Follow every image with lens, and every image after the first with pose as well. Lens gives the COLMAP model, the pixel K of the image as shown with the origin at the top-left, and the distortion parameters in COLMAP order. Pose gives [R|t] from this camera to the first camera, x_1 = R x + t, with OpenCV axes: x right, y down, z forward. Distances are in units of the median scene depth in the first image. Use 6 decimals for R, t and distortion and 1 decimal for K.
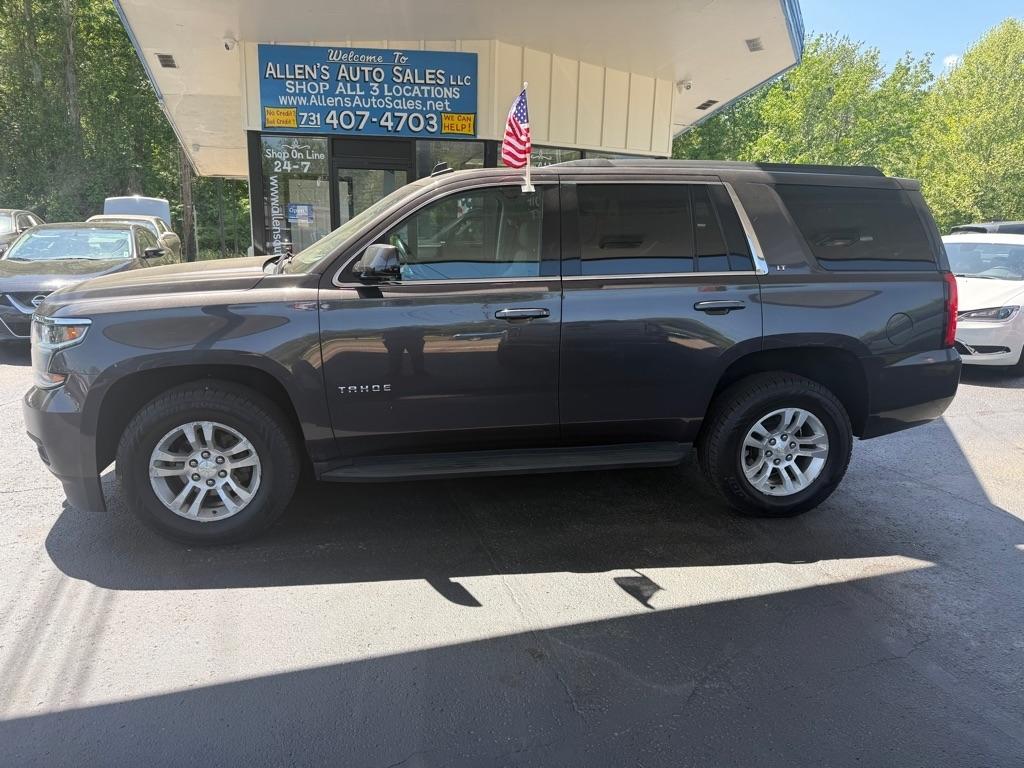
lens RADIAL K [[742.2, 0, 520.2], [0, 742.2, 397.4], [0, 0, 1]] dist [0.021636, -0.016920]
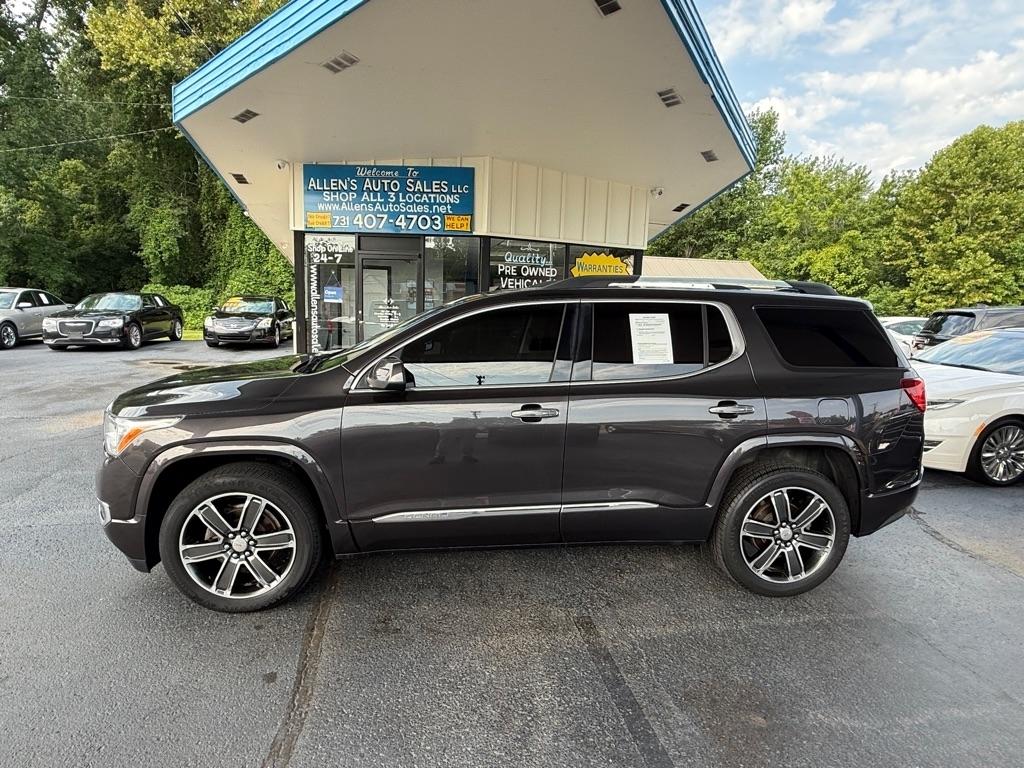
lens RADIAL K [[568.0, 0, 510.0], [0, 568.0, 388.9], [0, 0, 1]] dist [-0.003956, 0.003679]
pose [[0.992065, 0.026829, -0.122829, 0.125049], [-0.035939, 0.996716, -0.072562, -0.032387], [0.120479, 0.076401, 0.989772, 0.109505]]
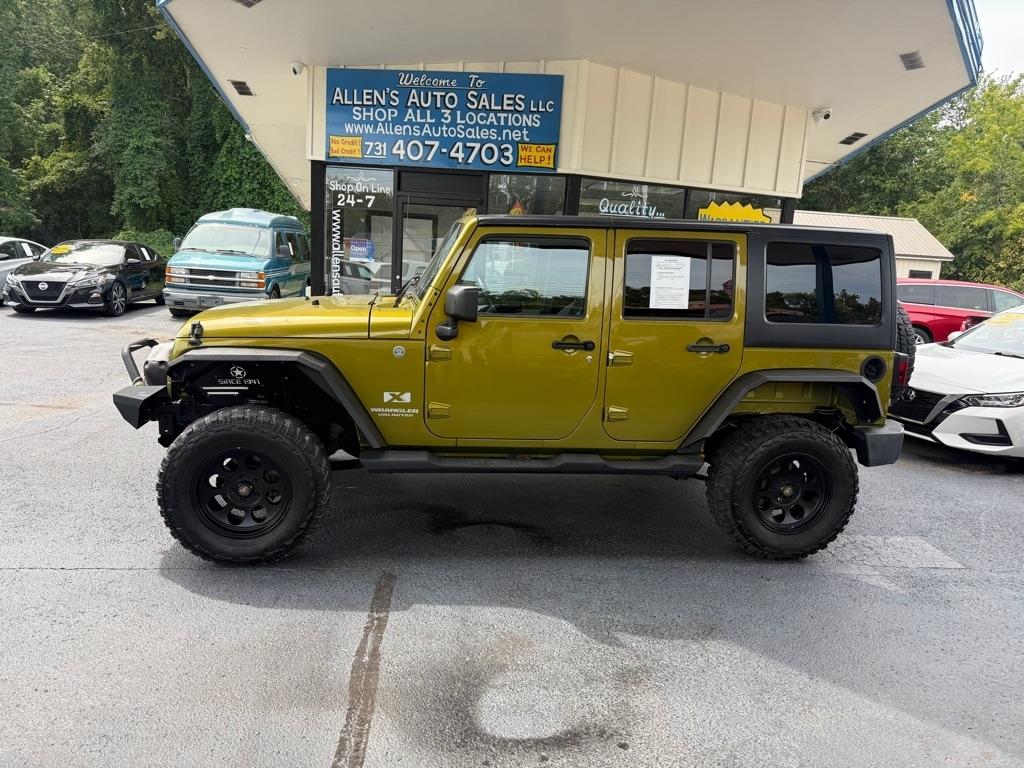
lens RADIAL K [[726.9, 0, 519.6], [0, 726.9, 406.1], [0, 0, 1]] dist [0.035905, -0.034317]
pose [[0.977763, 0.076324, -0.195330, 0.087972], [-0.083191, 0.996163, -0.027187, -0.050982], [0.192505, 0.042832, 0.980361, 0.172349]]
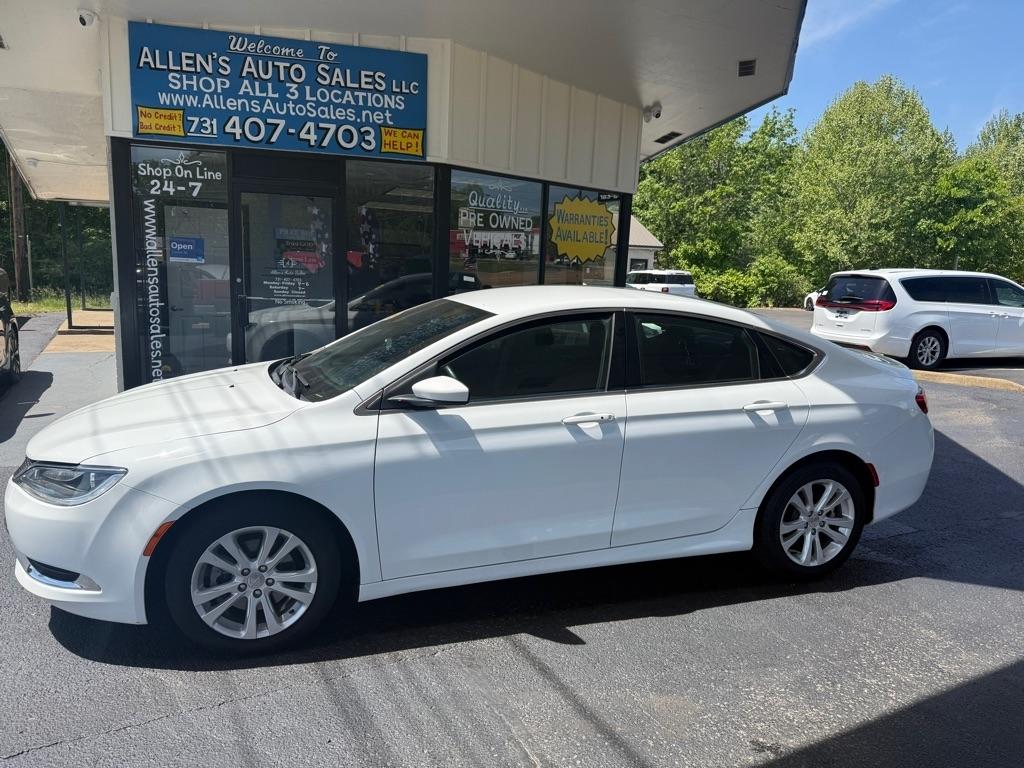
lens RADIAL K [[742.2, 0, 519.4], [0, 742.2, 398.6], [0, 0, 1]] dist [0.021636, -0.016920]
pose [[0.985076, -0.012896, 0.171635, -0.101396], [0.020719, 0.998822, -0.043867, -0.061567], [-0.170867, 0.046769, 0.984183, 0.224191]]
